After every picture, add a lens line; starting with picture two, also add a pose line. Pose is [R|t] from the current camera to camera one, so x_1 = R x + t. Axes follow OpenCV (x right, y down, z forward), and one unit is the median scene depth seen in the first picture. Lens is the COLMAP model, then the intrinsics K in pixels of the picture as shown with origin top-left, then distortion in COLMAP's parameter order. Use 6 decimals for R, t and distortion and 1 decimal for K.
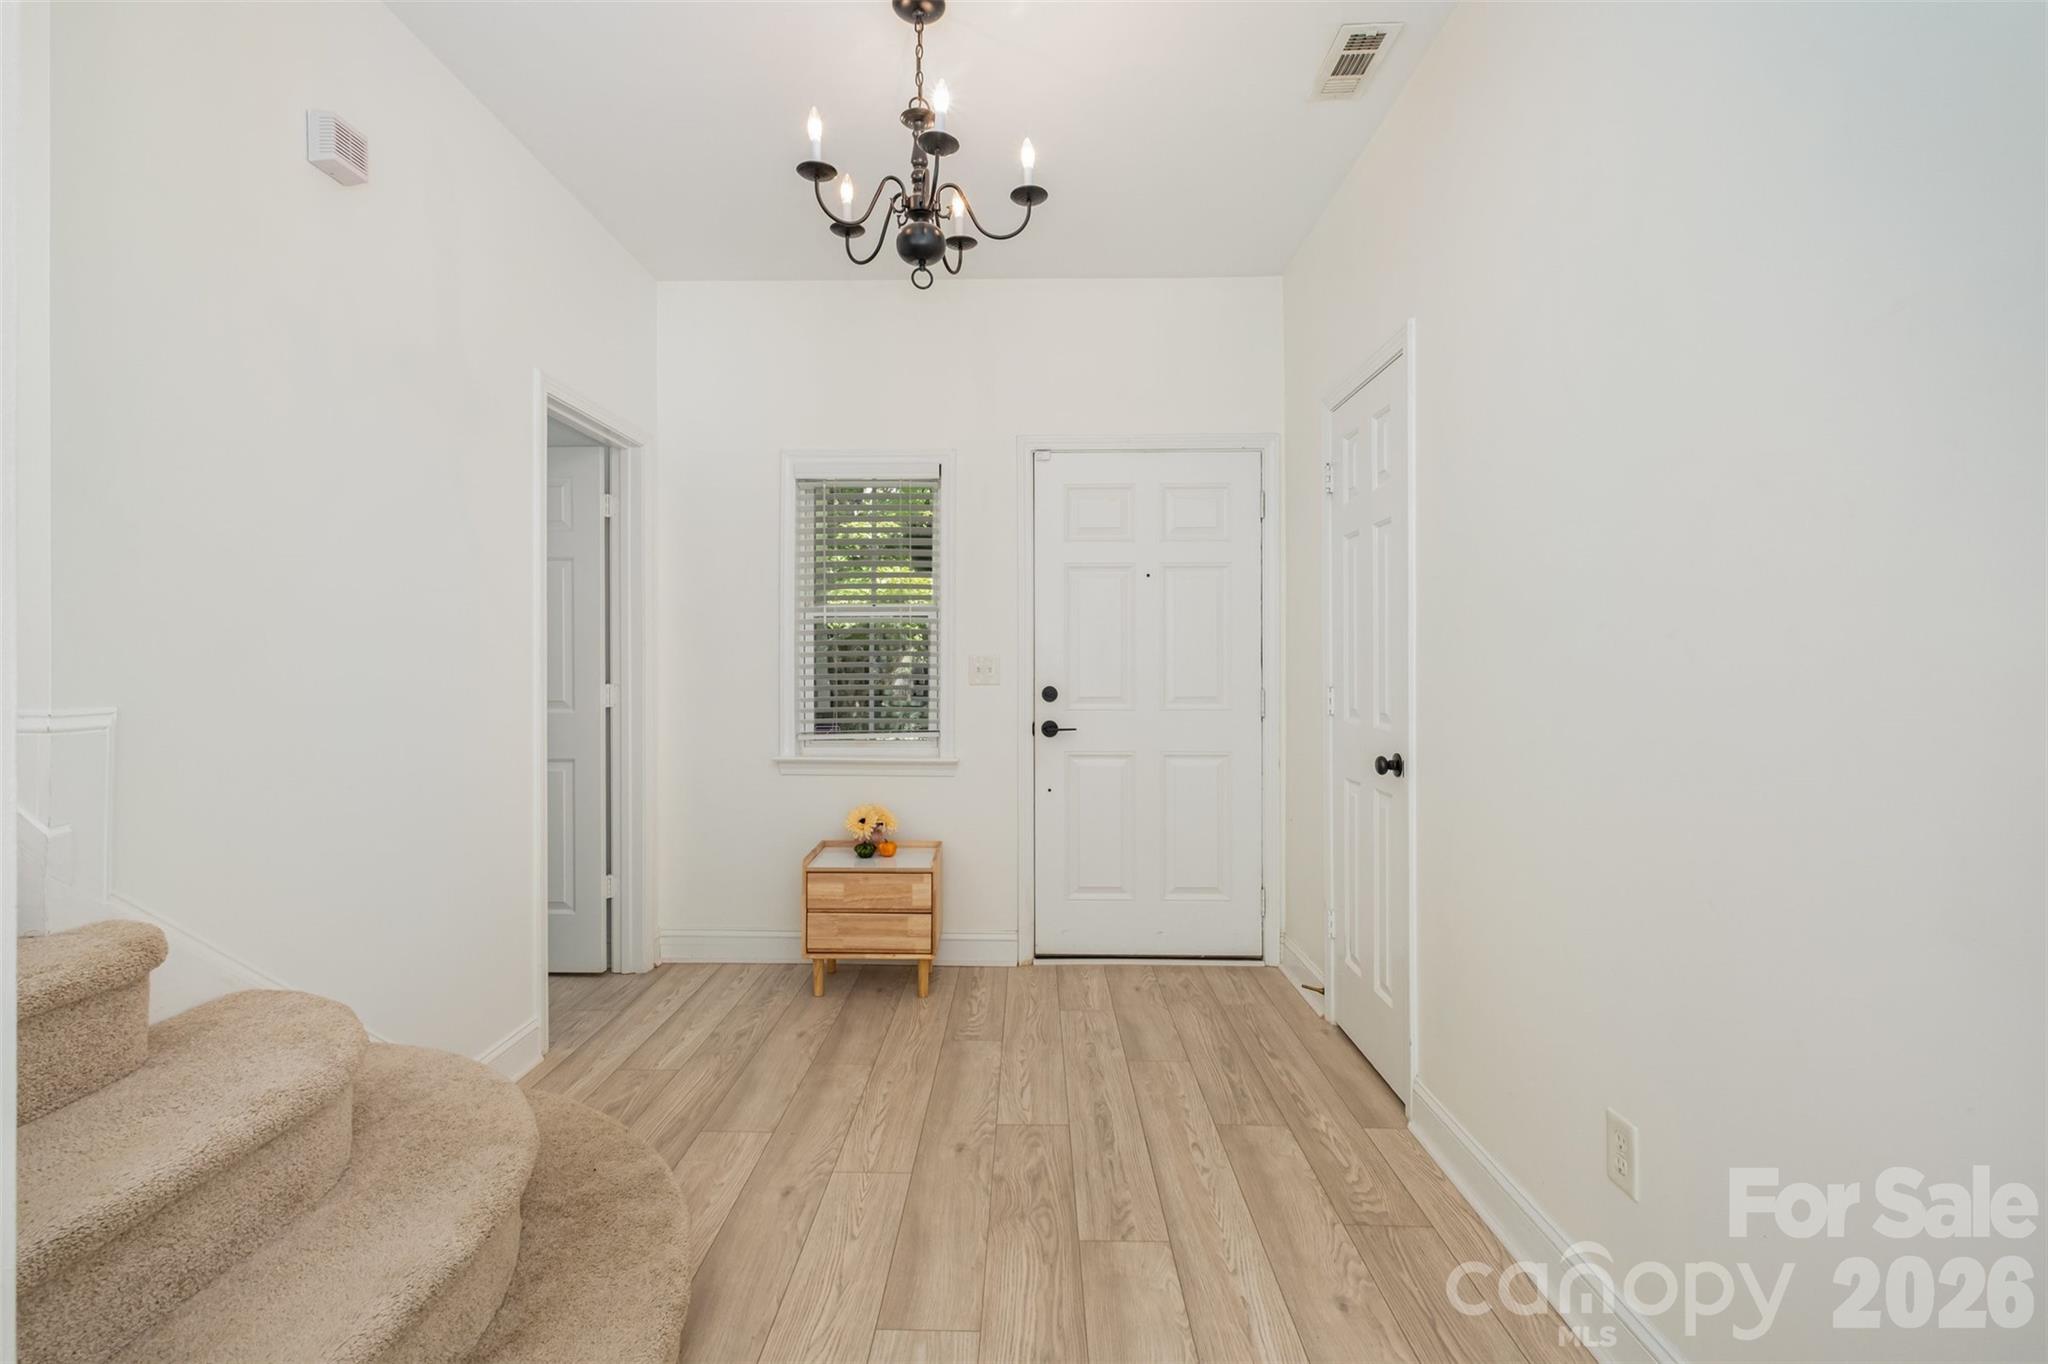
lens RADIAL K [[908.5, 0, 1017.6], [0, 908.5, 671.3], [0, 0, 1]] dist [0.000428, 0.000320]
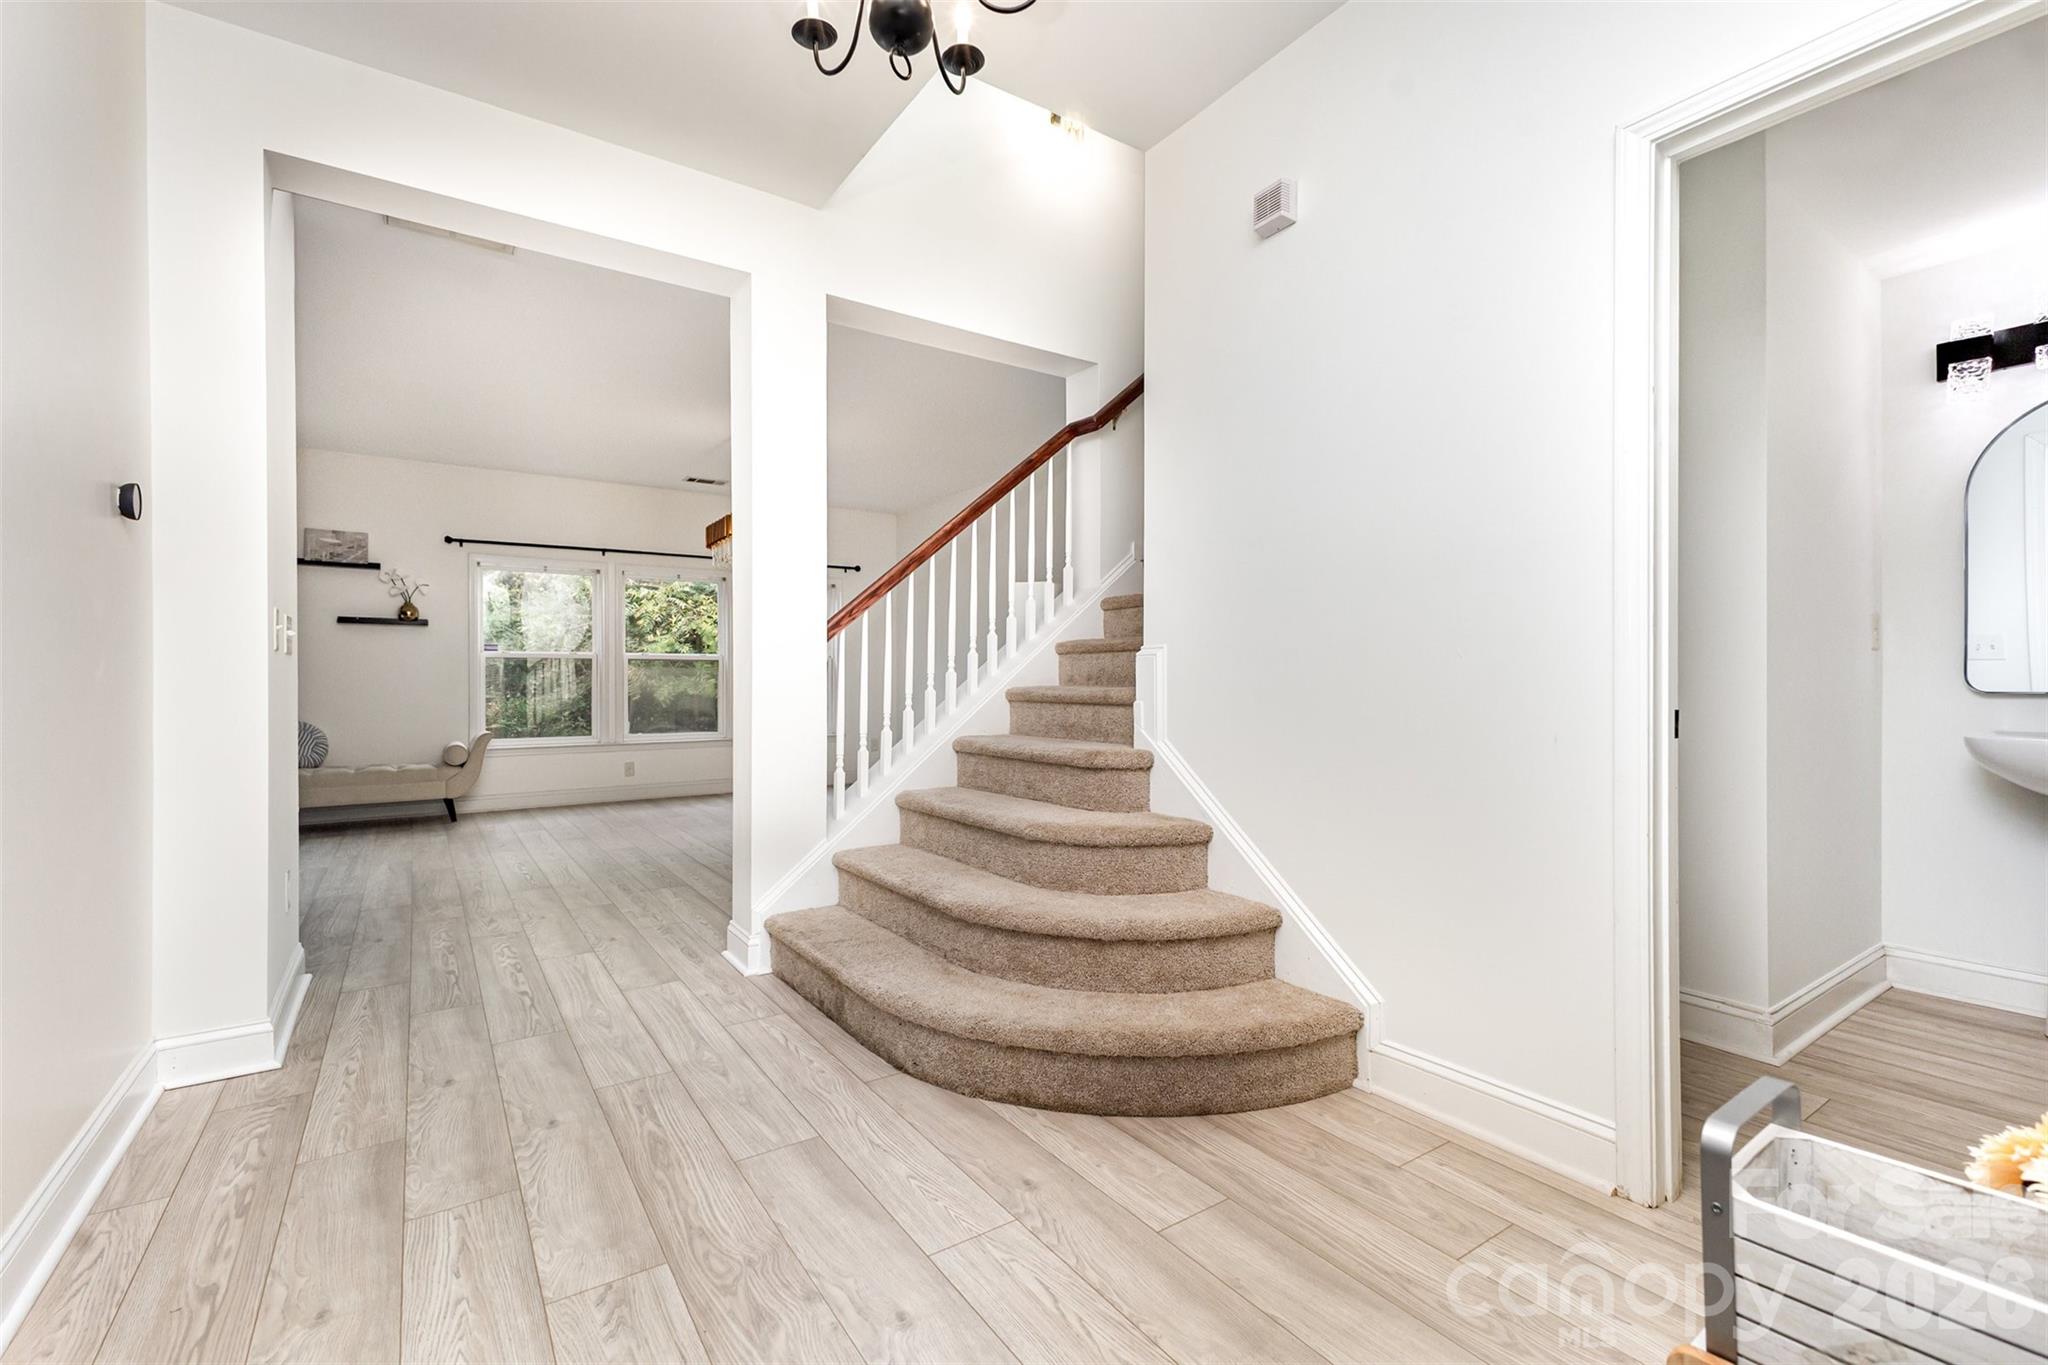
lens RADIAL K [[902.6, 0, 1024.6], [0, 902.6, 681.4], [0, 0, 1]] dist [0.012386, -0.001456]
pose [[-0.820005, 0.000467, -0.572356, 0.263858], [-0.003492, 0.999977, 0.005818, 0.083090], [0.572346, 0.006769, -0.819985, 1.788420]]
